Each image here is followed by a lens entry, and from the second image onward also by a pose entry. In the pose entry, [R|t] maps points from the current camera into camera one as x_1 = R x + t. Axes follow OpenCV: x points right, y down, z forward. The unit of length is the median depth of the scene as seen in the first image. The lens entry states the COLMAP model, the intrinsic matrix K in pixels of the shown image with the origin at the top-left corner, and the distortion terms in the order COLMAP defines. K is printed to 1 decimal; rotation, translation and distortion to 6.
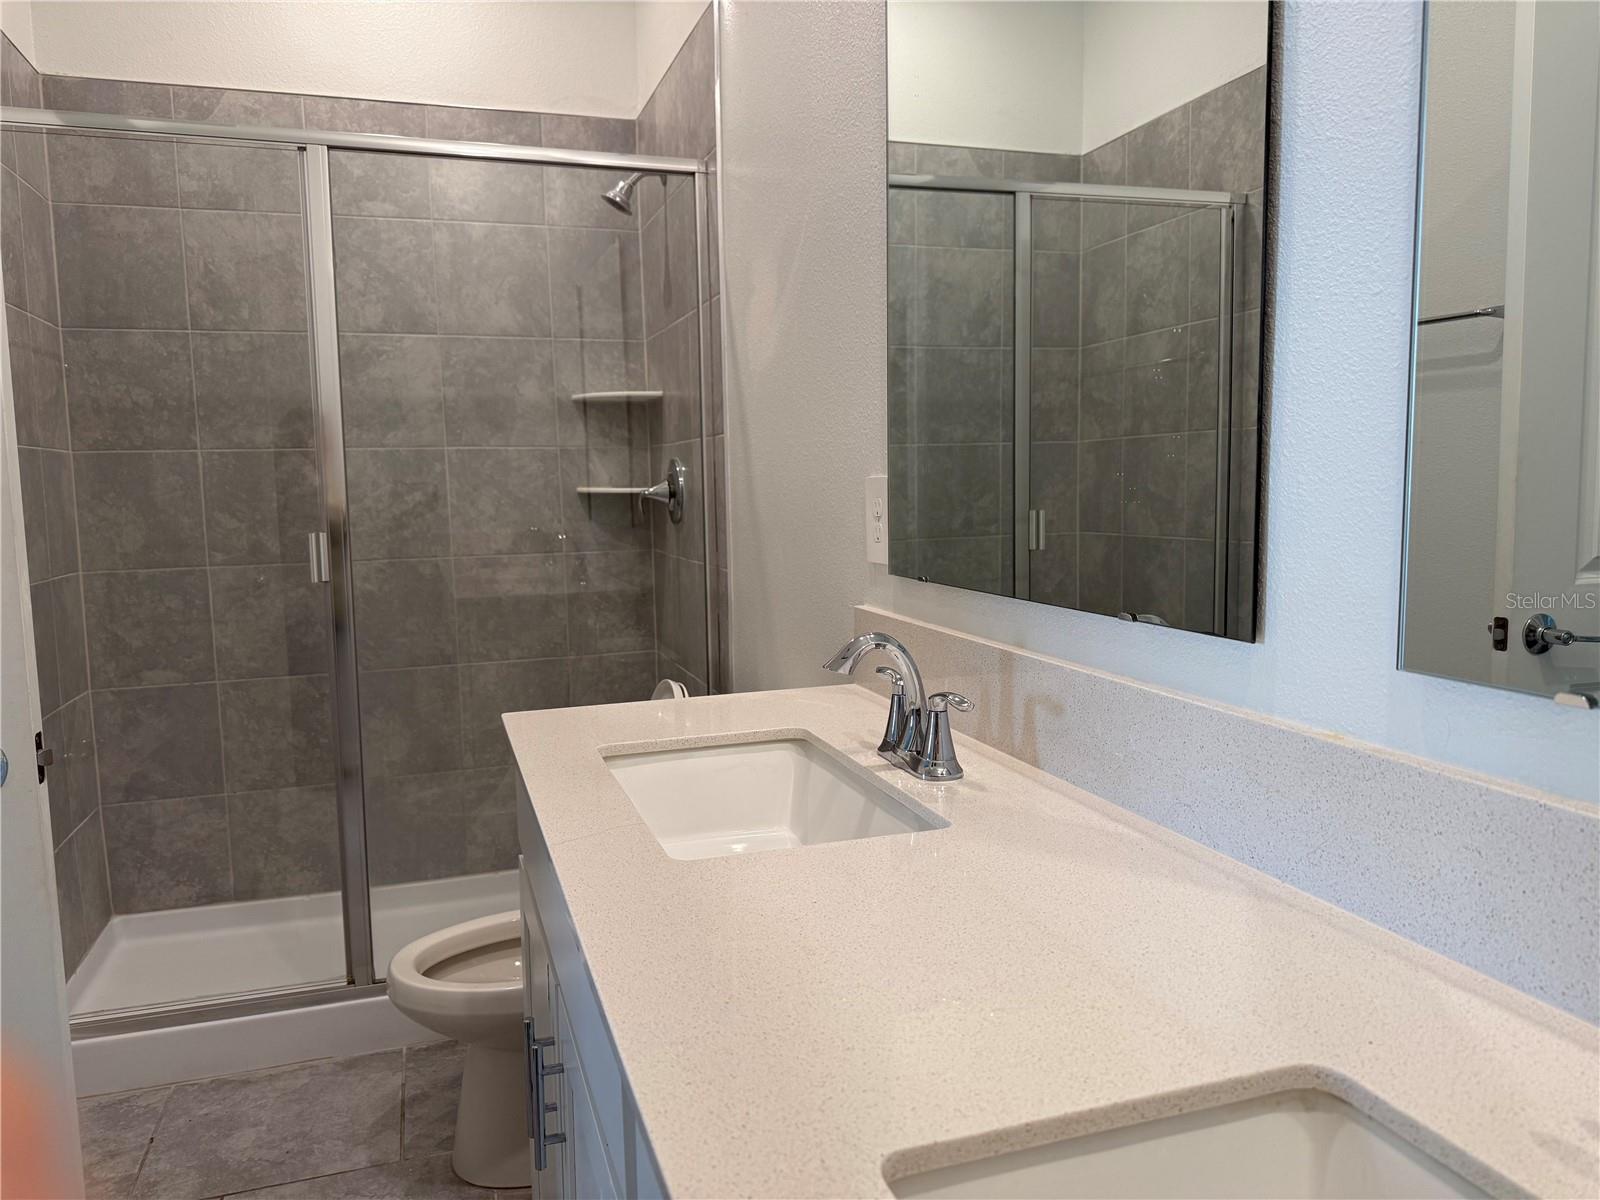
lens RADIAL K [[1135.1, 0, 798.0], [0, 1135.1, 598.6], [0, 0, 1]] dist [0.018609, -0.029629]
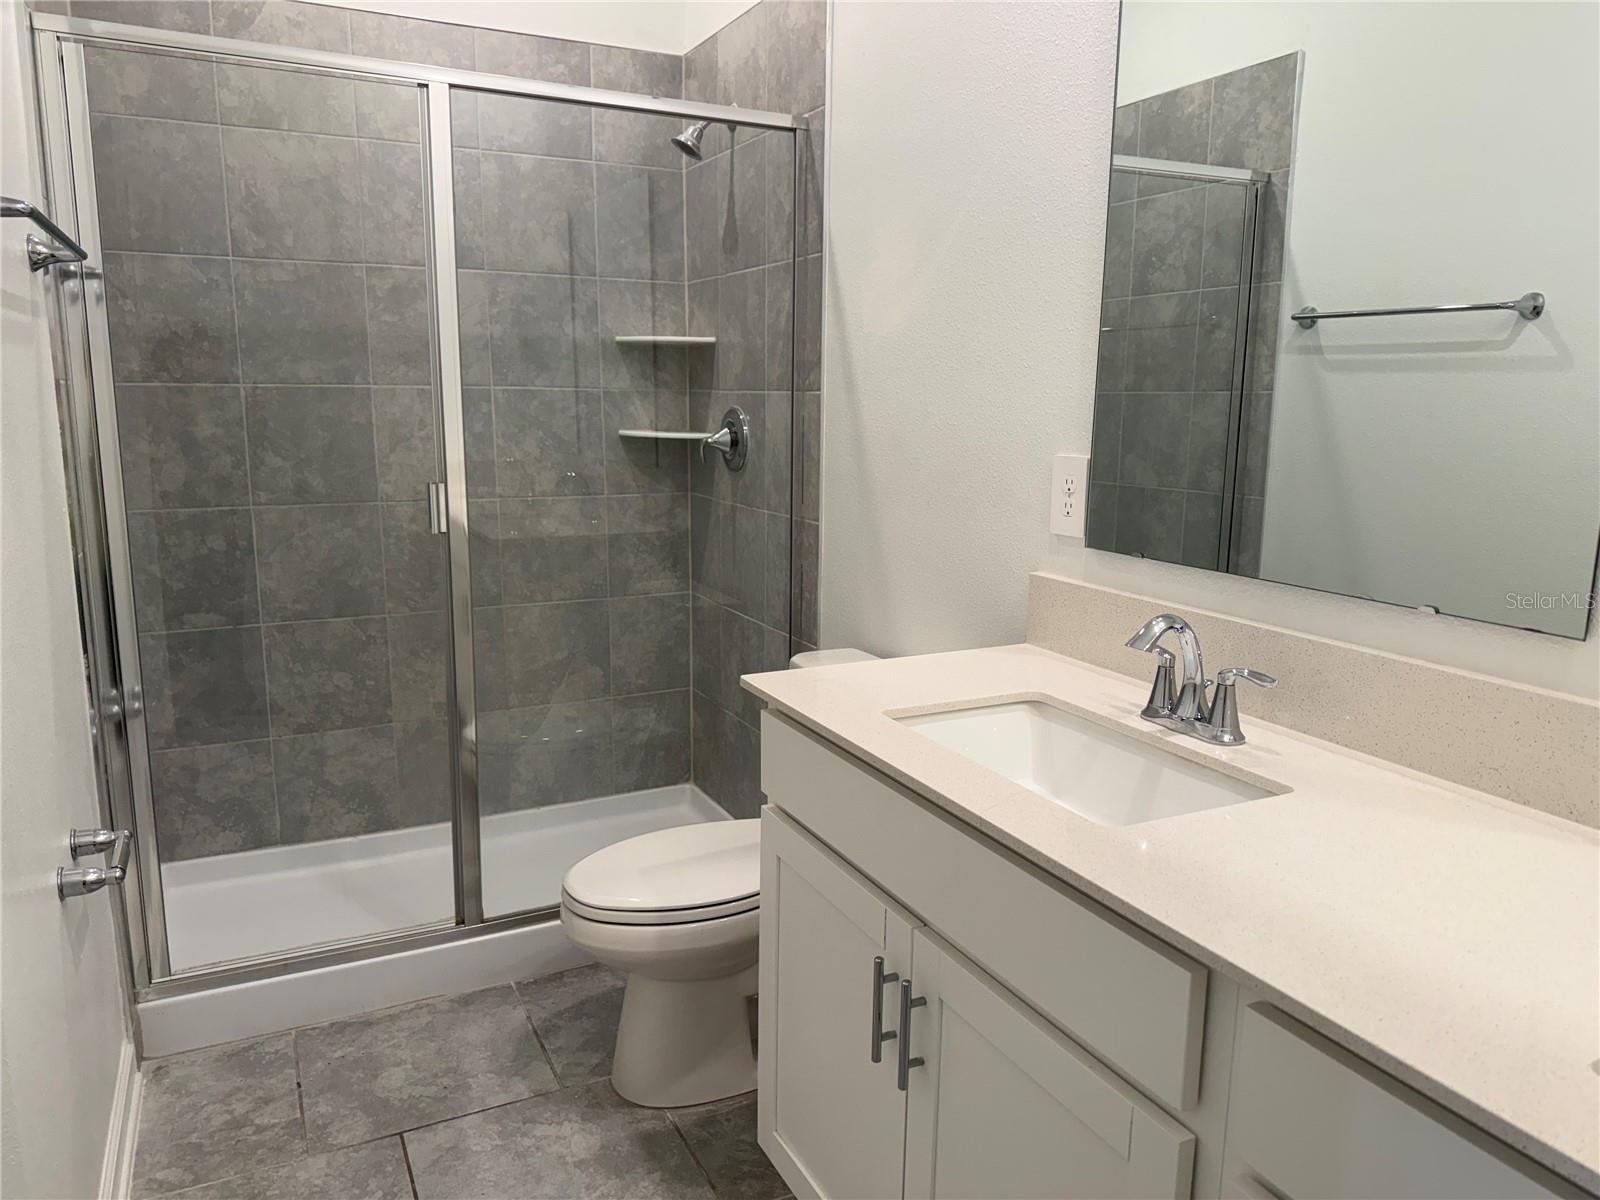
lens RADIAL K [[1135.1, 0, 802.8], [0, 1135.1, 599.7], [0, 0, 1]] dist [0.018609, -0.029629]
pose [[0.989228, 0.002683, 0.146355, -0.196664], [-0.013772, 0.997103, 0.074807, -0.027770], [-0.145730, -0.076017, 0.986400, -0.026657]]
